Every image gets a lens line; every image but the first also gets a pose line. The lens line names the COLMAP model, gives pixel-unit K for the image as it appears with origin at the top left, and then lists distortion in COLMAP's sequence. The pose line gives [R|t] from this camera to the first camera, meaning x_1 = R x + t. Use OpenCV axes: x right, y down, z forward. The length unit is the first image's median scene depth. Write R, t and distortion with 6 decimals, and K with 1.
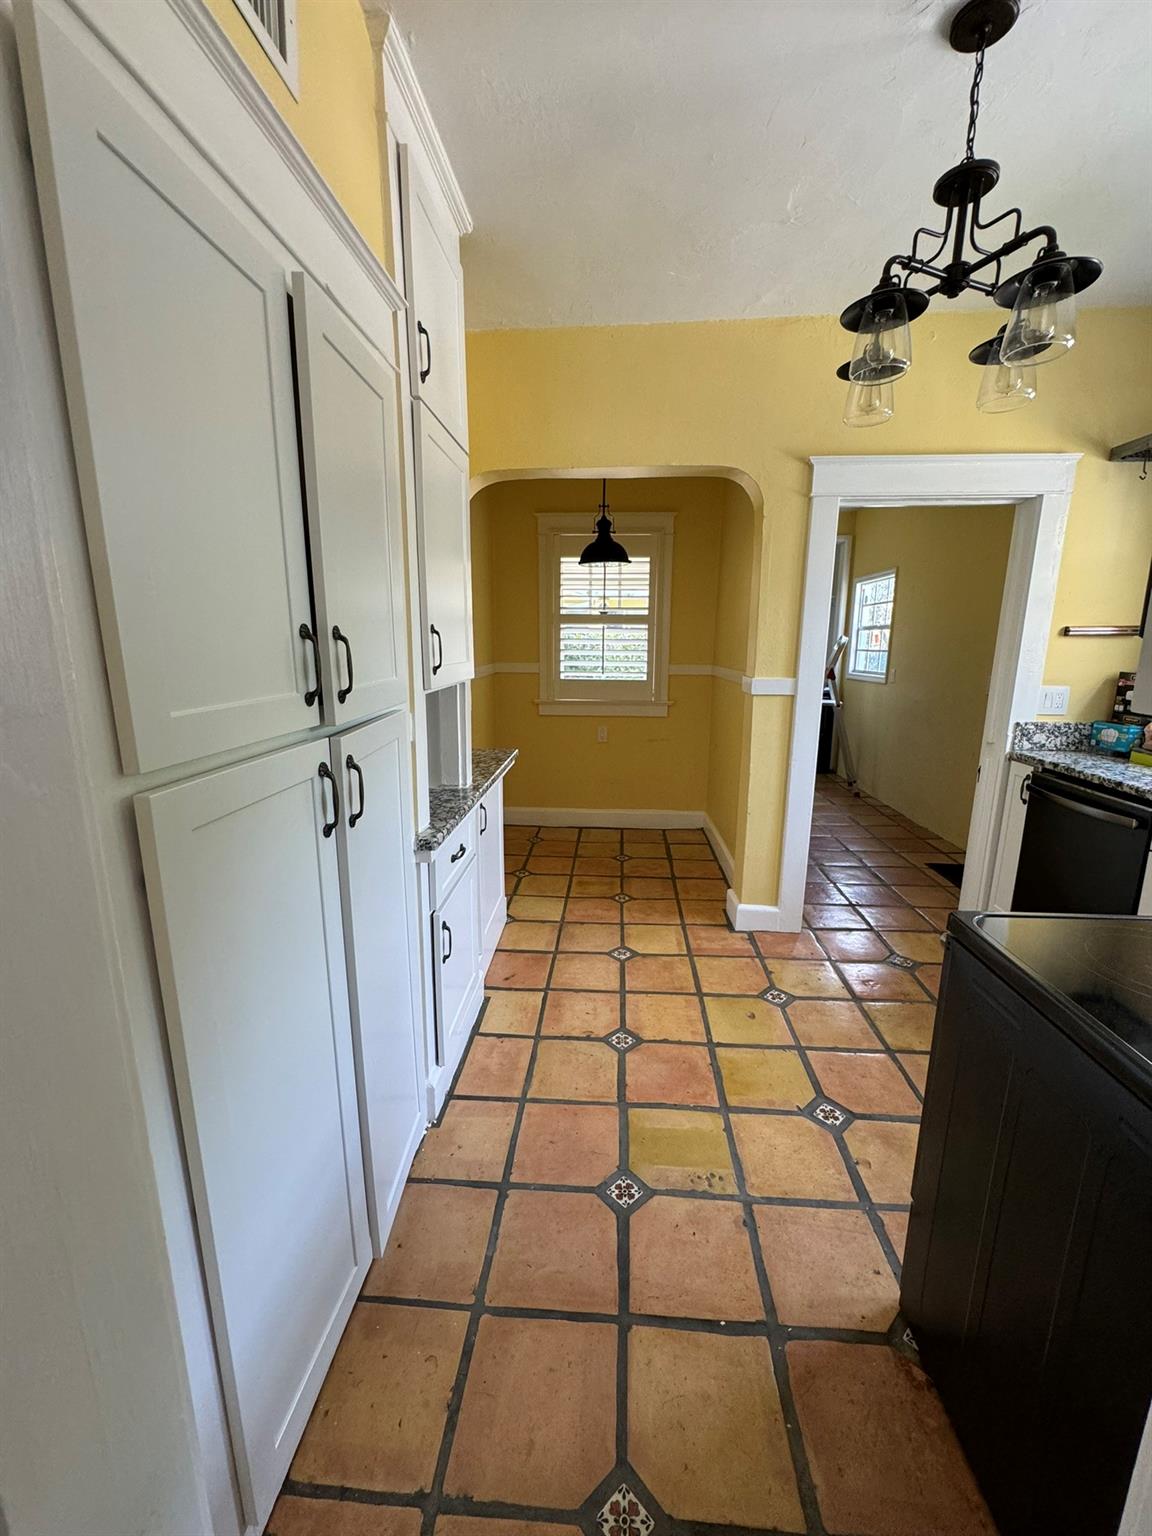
lens RADIAL K [[613.5, 0, 576.3], [0, 613.5, 766.3], [0, 0, 1]] dist [-0.003848, 0.000629]
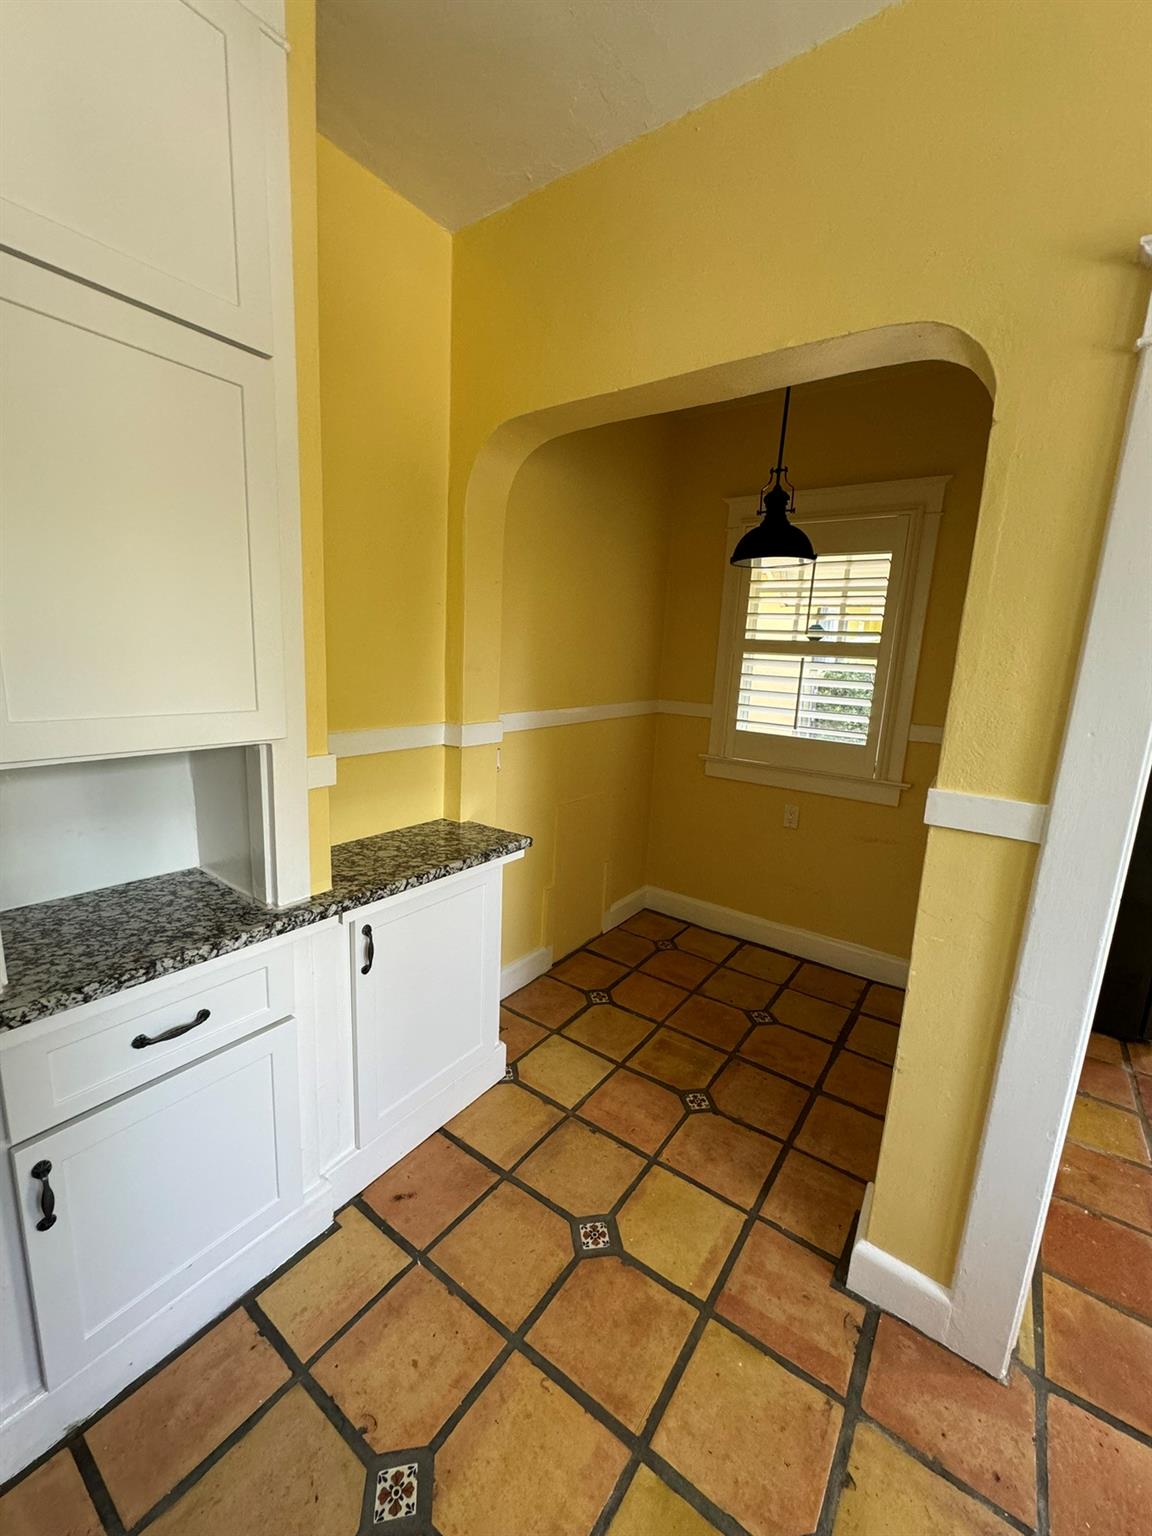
lens RADIAL K [[613.5, 0, 577.6], [0, 613.5, 766.9], [0, 0, 1]] dist [-0.003848, 0.000629]
pose [[0.850973, 0.132530, -0.508214, 0.263971], [-0.149845, 0.988685, 0.006920, -0.110846], [0.503381, 0.070265, 0.861203, 0.432765]]
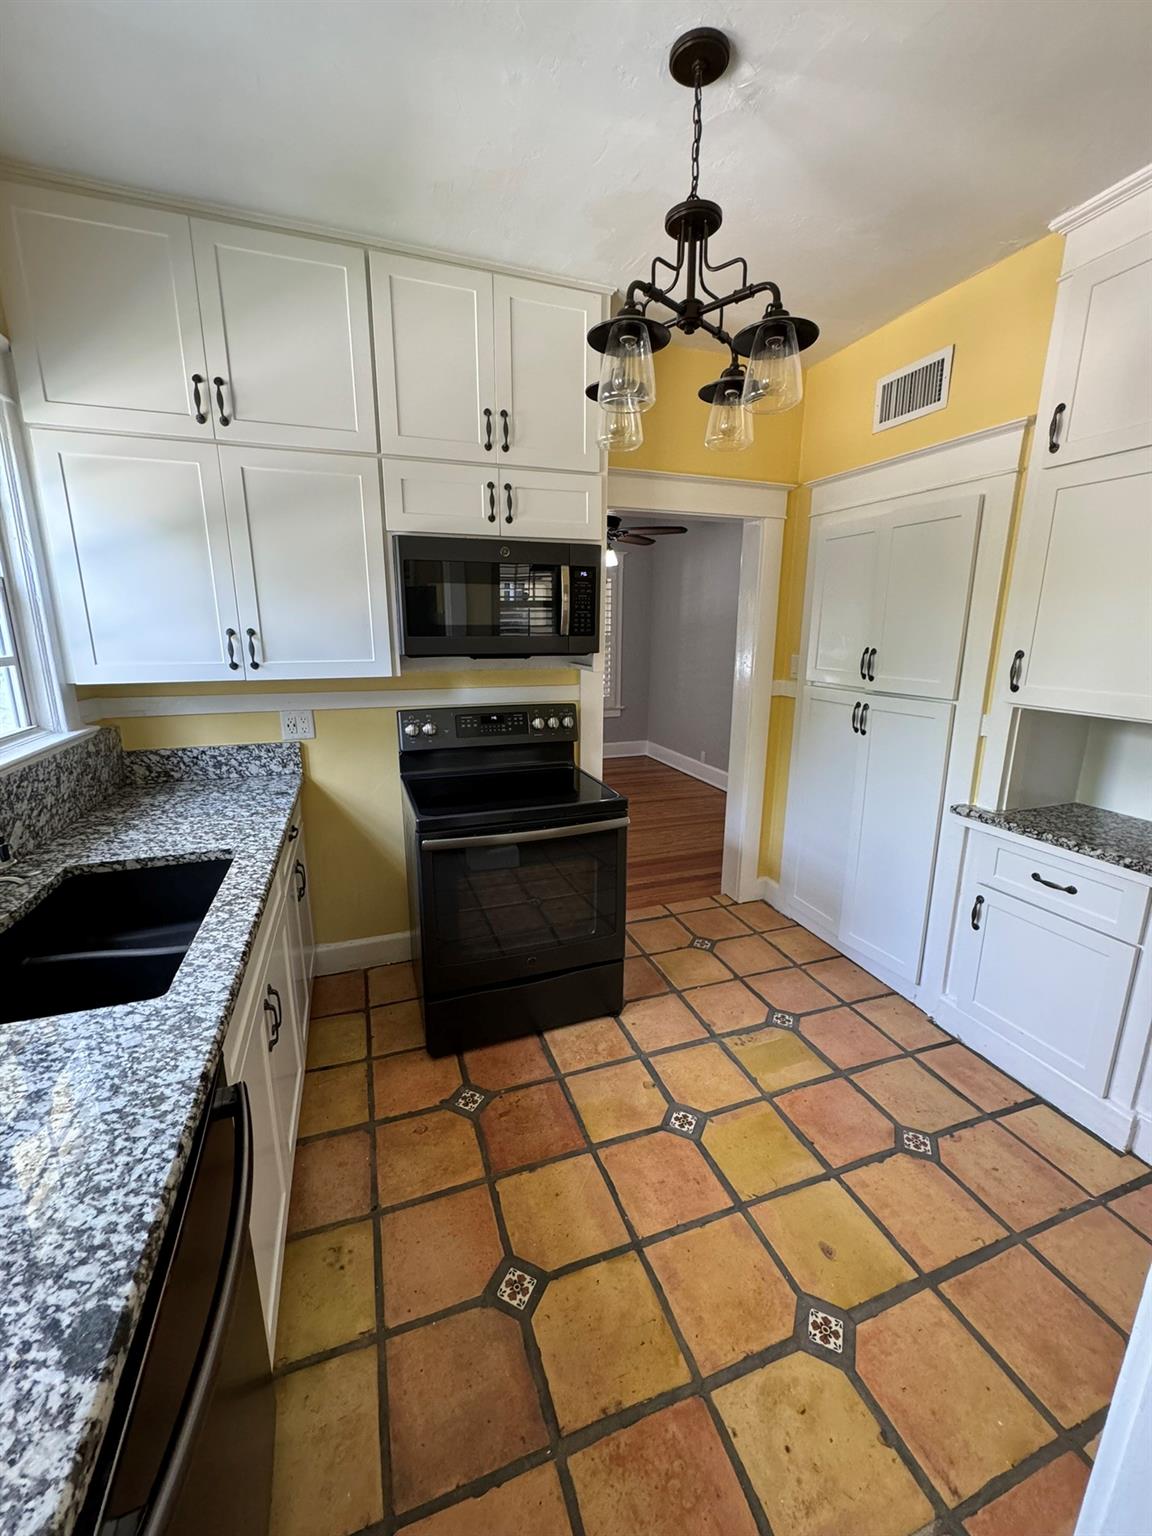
lens RADIAL K [[613.5, 0, 581.1], [0, 613.5, 769.7], [0, 0, 1]] dist [-0.003848, 0.000629]
pose [[-0.913739, 0.083803, -0.397565, 0.560120], [-0.091643, 0.910773, 0.402609, -0.224145], [0.395831, 0.404314, -0.824529, 0.927318]]
